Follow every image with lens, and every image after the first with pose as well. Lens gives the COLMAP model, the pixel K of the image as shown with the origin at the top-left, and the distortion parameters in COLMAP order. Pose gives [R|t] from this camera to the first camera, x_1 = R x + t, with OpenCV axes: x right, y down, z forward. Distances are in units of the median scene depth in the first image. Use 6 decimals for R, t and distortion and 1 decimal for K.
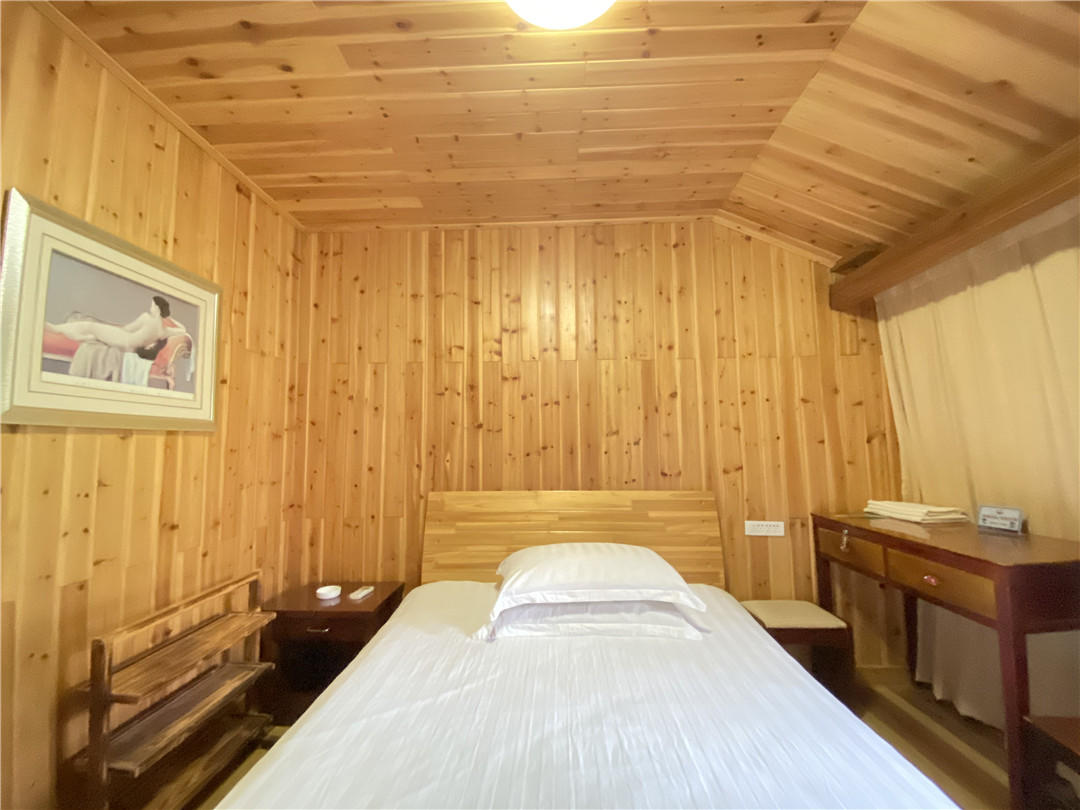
lens RADIAL K [[442.0, 0, 537.2], [0, 442.0, 406.2], [0, 0, 1]] dist [0.005623, -0.007540]
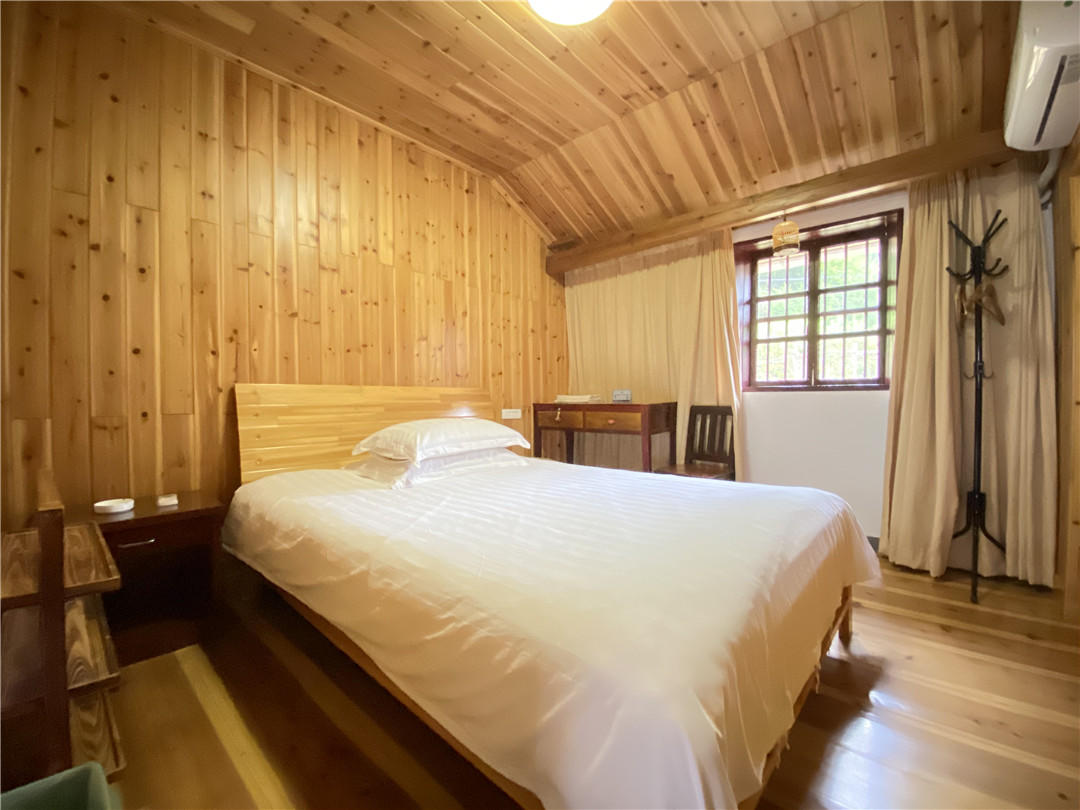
lens RADIAL K [[442.0, 0, 548.1], [0, 442.0, 413.1], [0, 0, 1]] dist [0.005623, -0.007540]
pose [[0.632539, -0.018148, 0.774315, -0.522906], [-0.068372, 0.994514, 0.079163, 0.141403], [-0.771504, -0.103015, 0.627829, -0.008276]]
